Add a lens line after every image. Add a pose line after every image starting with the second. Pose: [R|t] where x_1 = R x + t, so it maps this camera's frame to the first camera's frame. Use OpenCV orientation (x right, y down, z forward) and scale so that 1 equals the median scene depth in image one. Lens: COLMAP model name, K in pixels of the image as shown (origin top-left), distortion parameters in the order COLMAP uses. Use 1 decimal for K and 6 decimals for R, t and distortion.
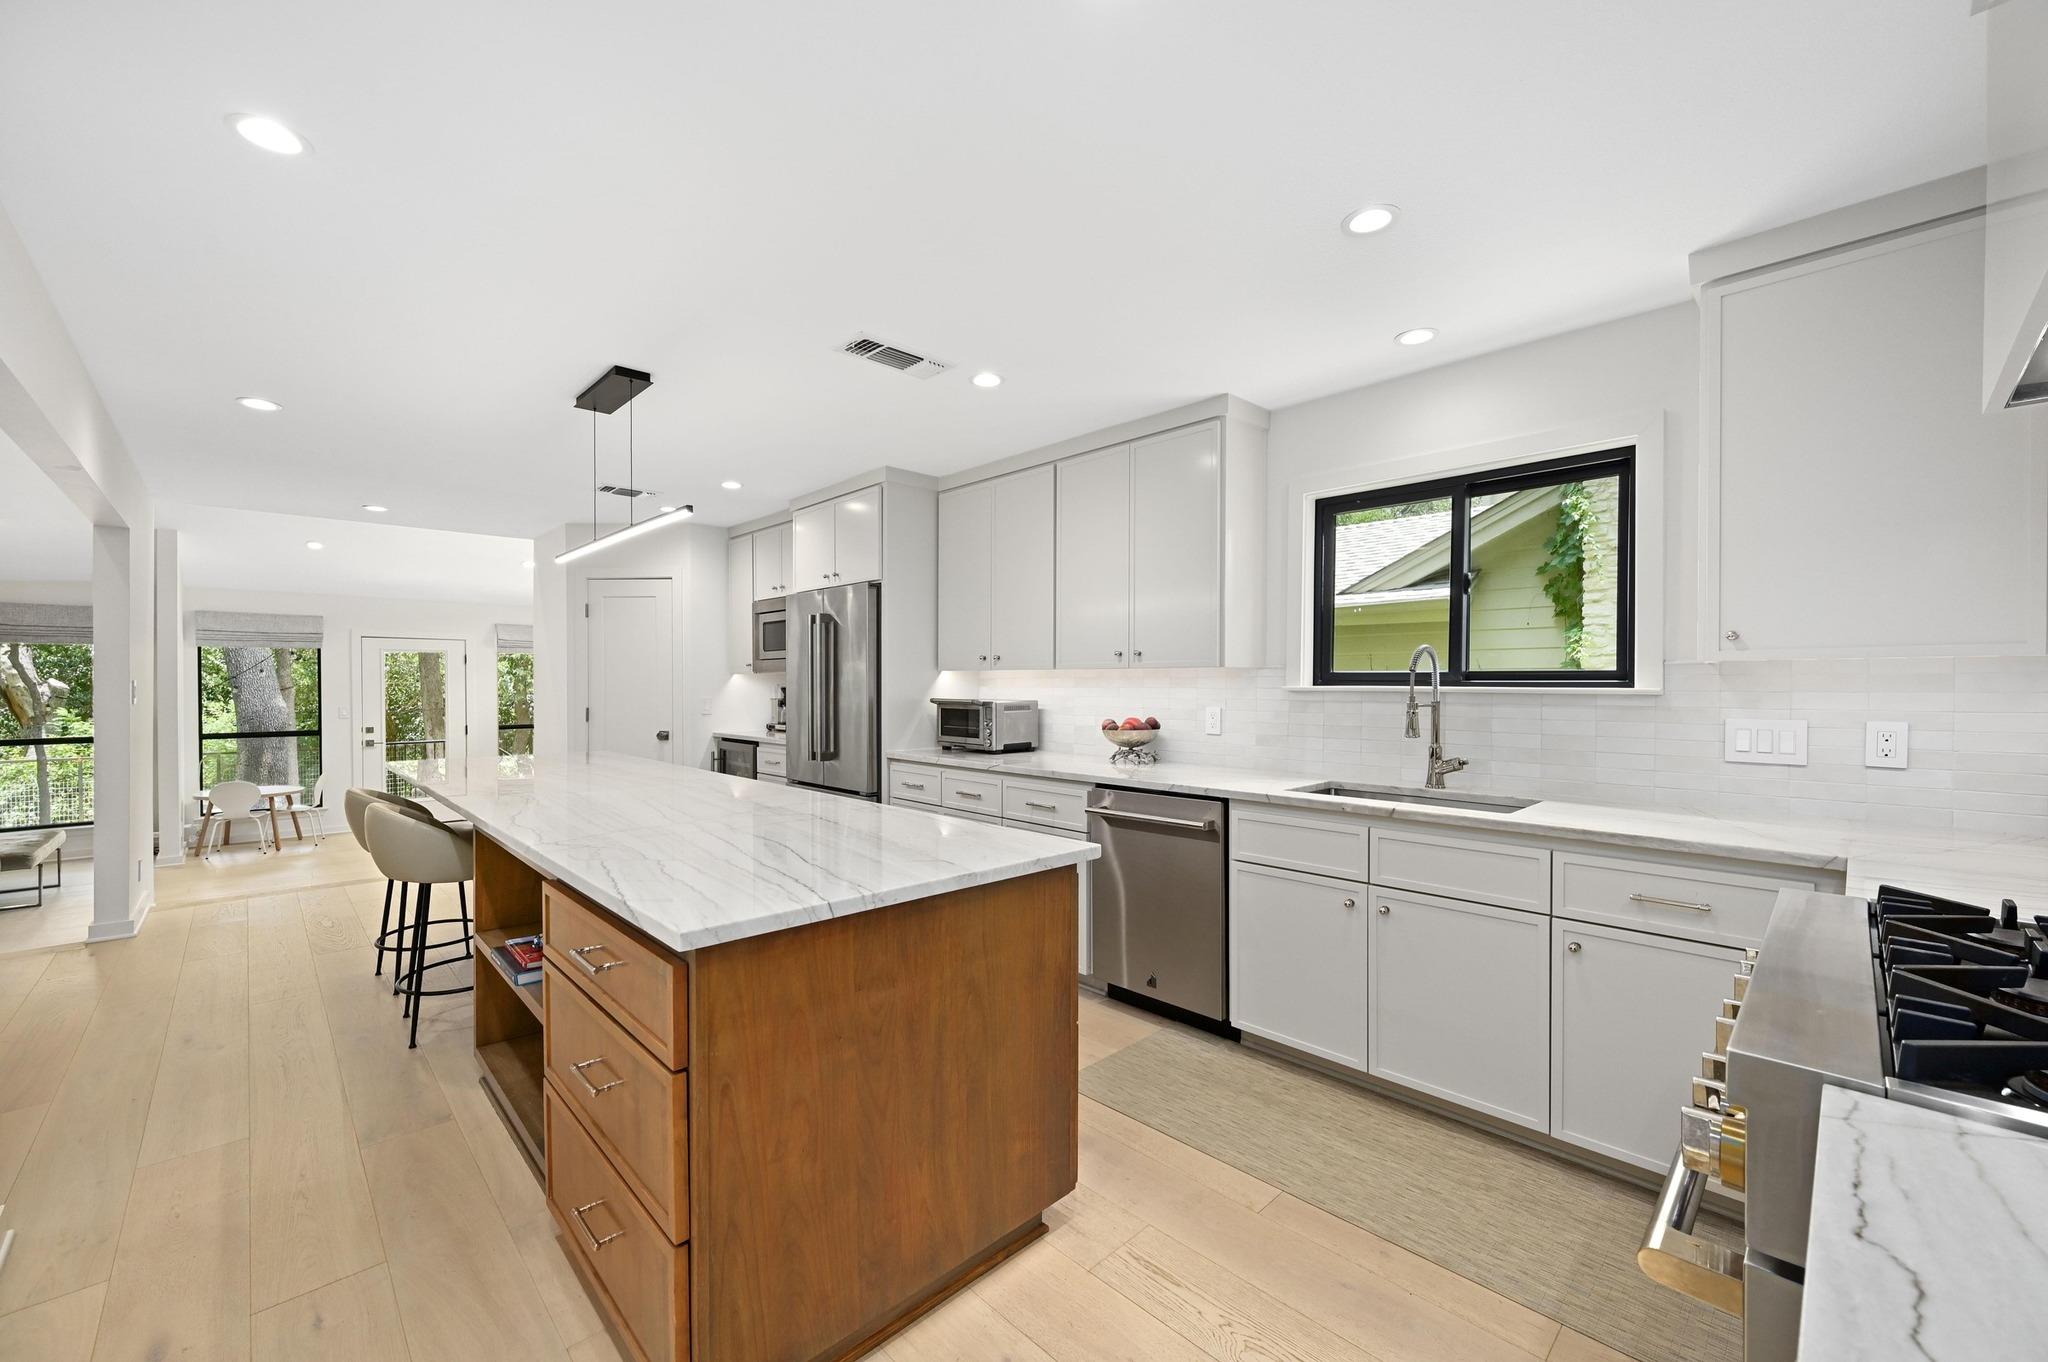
lens RADIAL K [[806.4, 0, 1024.1], [0, 806.4, 688.2], [0, 0, 1]] dist [0.000445, 0.000318]
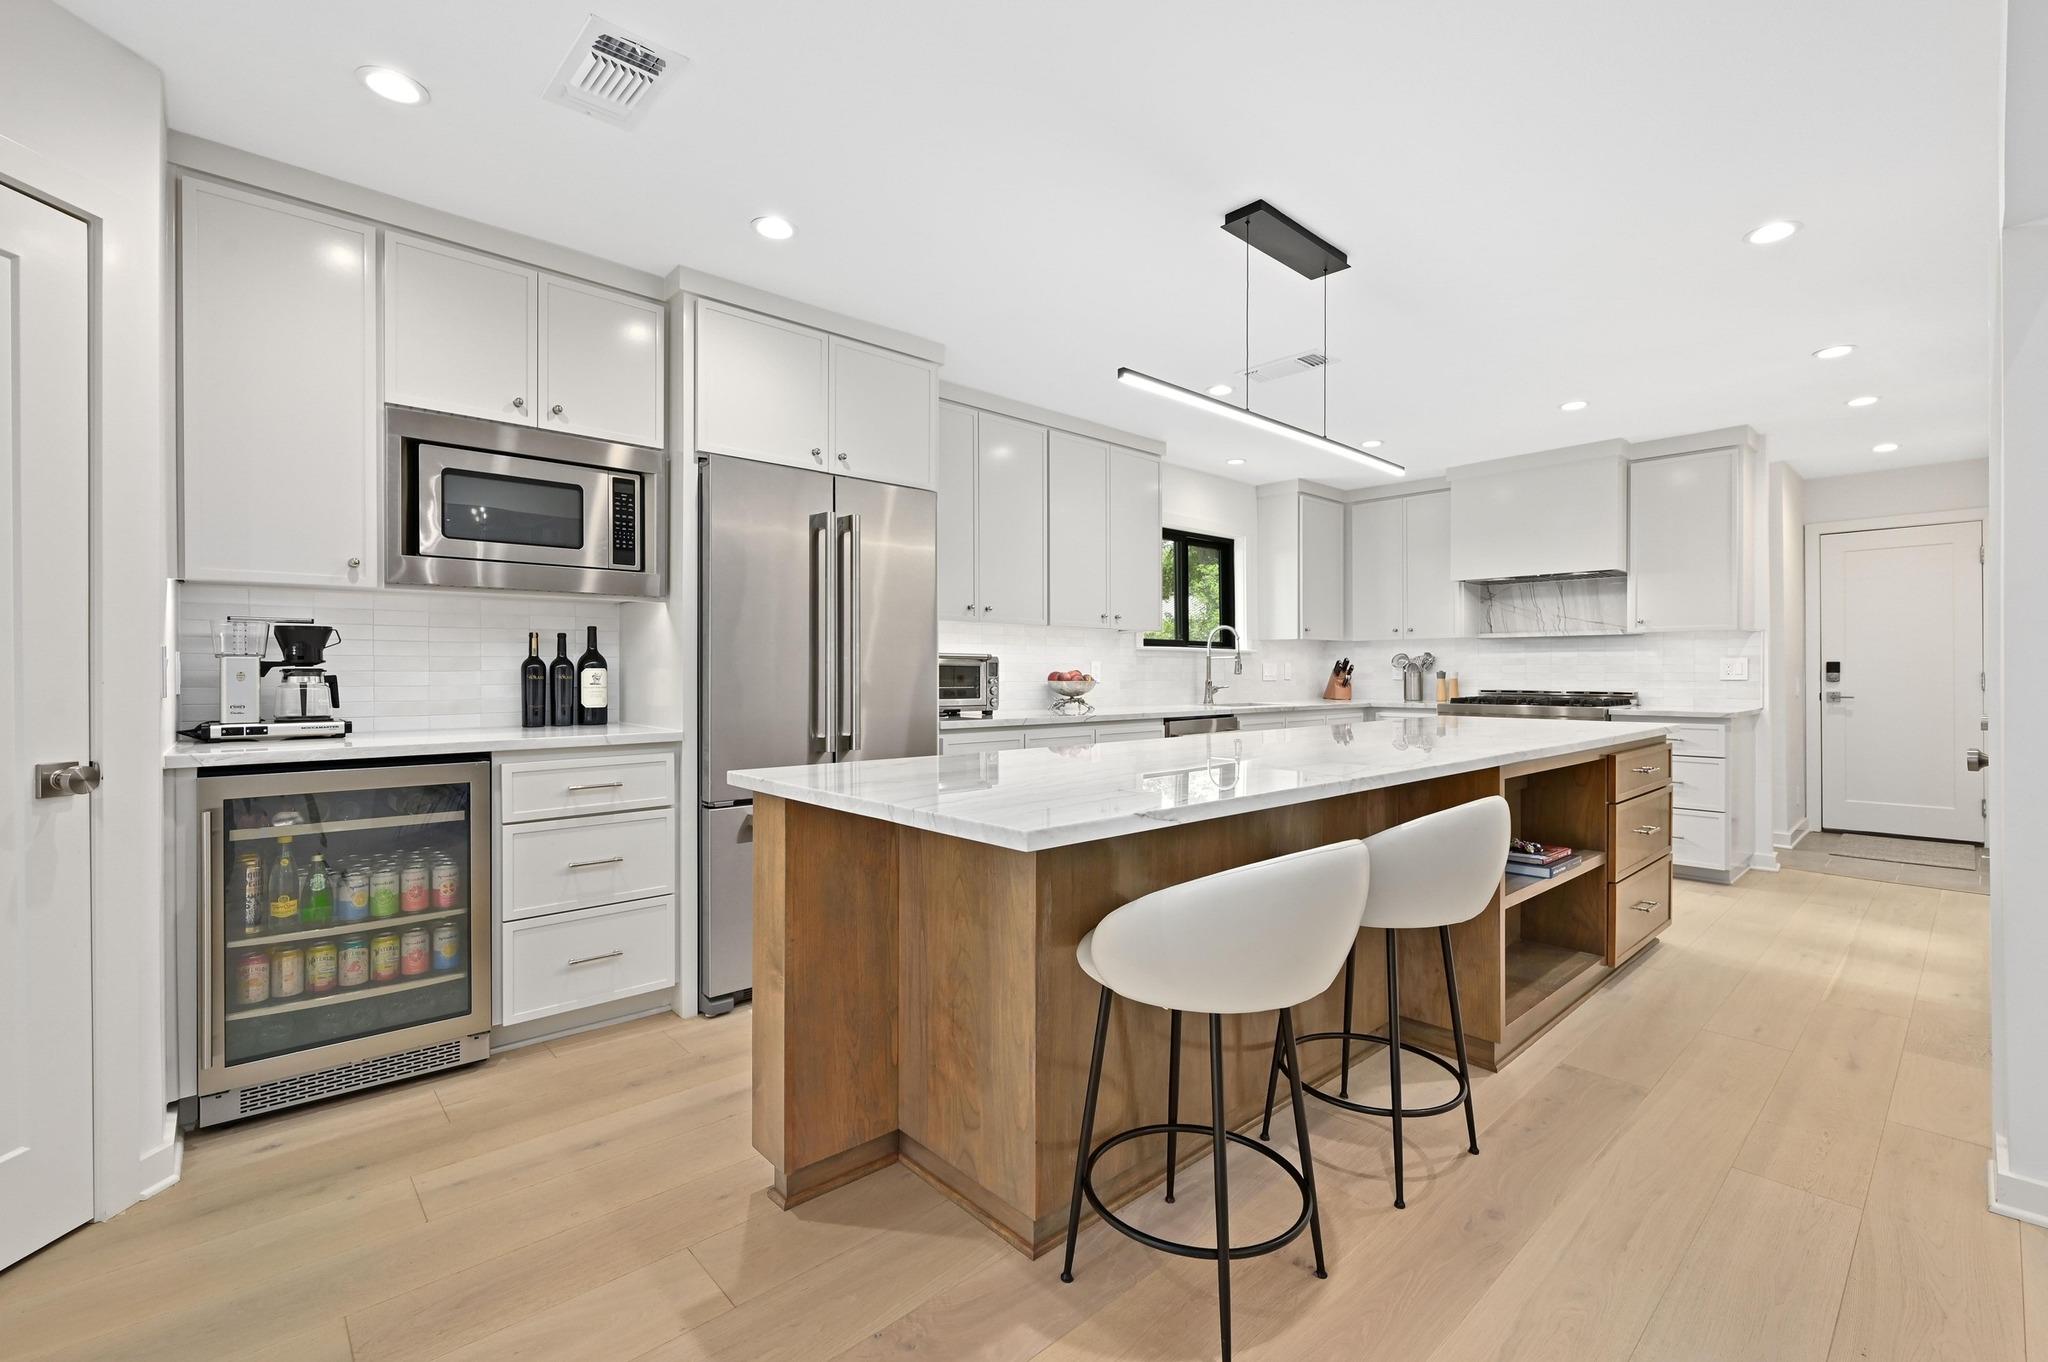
lens RADIAL K [[883.2, 0, 1026.2], [0, 883.2, 672.6], [0, 0, 1]] dist [-0.000052, -0.000576]
pose [[0.027860, -0.001638, 0.999610, -1.400284], [0.009223, 0.999957, 0.001382, 0.044995], [-0.999569, 0.009181, 0.027874, 1.262225]]
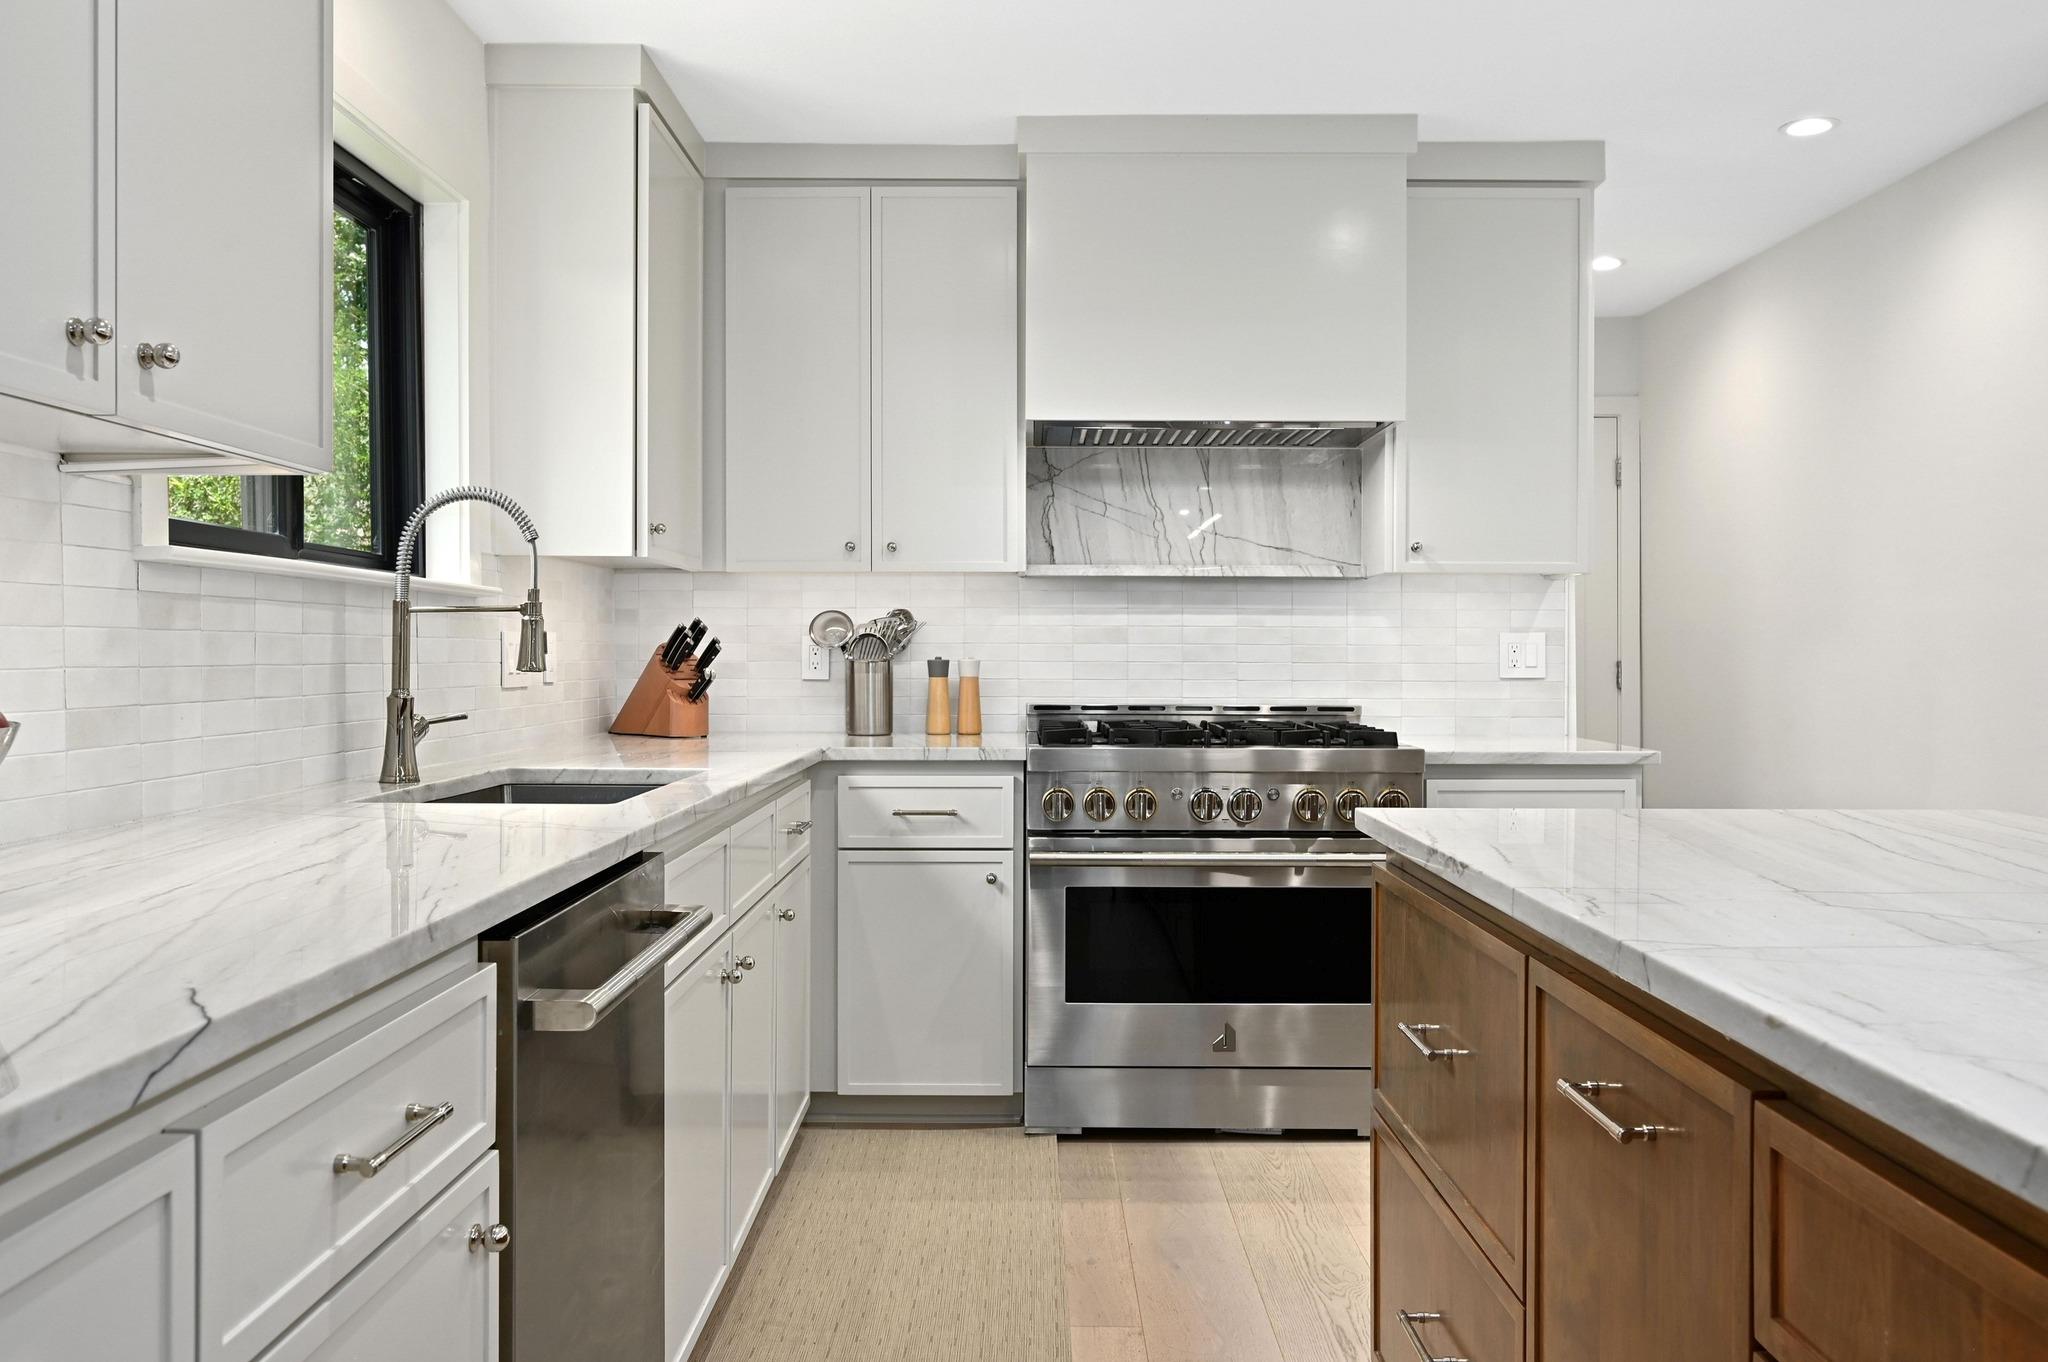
lens RADIAL K [[1562.7, 0, 1024.0], [0, 1562.7, 681.0], [0, 0, 1]] dist [-0.001717, -0.000183]
pose [[-0.717604, -0.016287, 0.696260, -0.382742], [0.002092, 0.999672, 0.025541, 0.038700], [-0.696448, 0.019785, -0.717335, 1.313777]]
